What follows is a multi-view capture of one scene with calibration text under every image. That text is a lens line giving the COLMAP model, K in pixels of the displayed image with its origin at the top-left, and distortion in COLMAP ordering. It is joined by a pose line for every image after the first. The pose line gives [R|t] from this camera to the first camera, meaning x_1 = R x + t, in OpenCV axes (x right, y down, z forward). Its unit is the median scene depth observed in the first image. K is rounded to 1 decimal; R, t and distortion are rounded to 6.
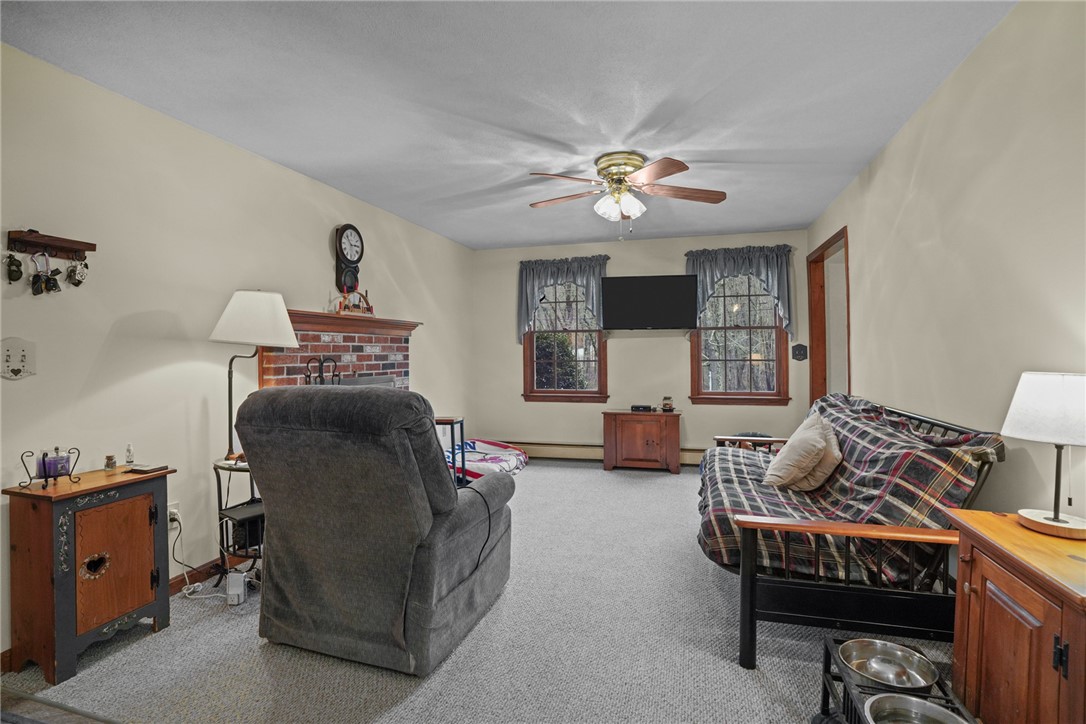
lens RADIAL K [[507.0, 0, 543.0], [0, 507.0, 362.0], [0, 0, 1]] dist [-0.074713, 0.022497]
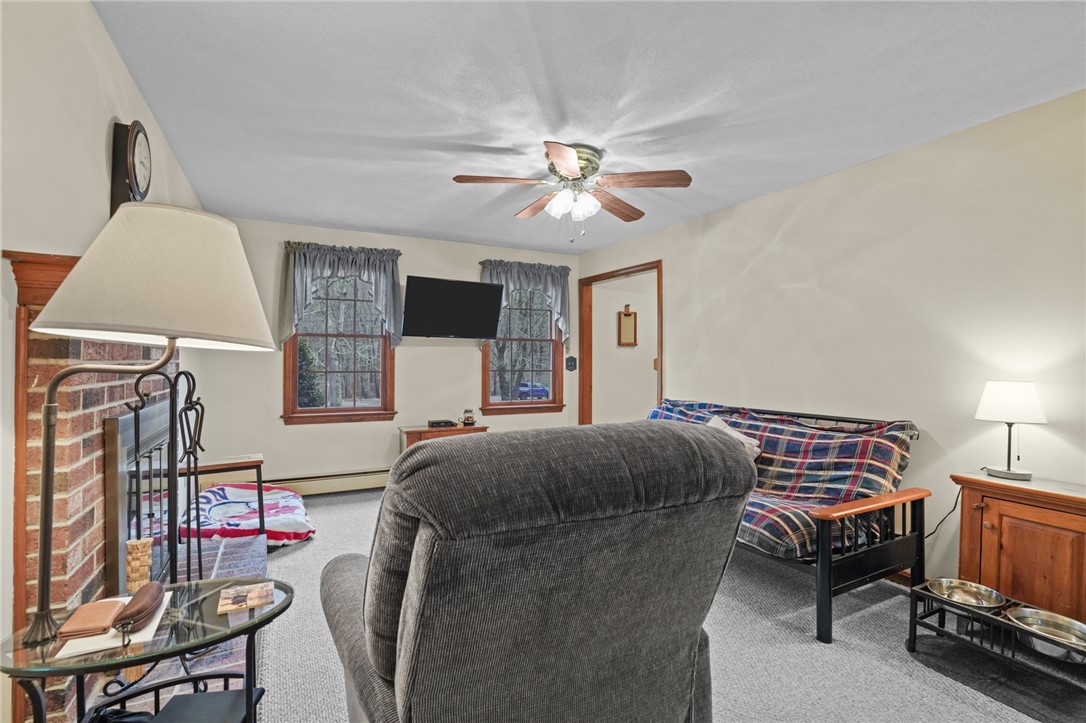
lens RADIAL K [[497.0, 0, 543.0], [0, 497.0, 361.5], [0, 0, 1]] dist [-0.066021, 0.000210]
pose [[0.725829, 0.011106, 0.687786, -0.423383], [0.001985, 0.999832, -0.018239, -0.005683], [-0.687872, 0.014604, 0.725685, 0.327469]]
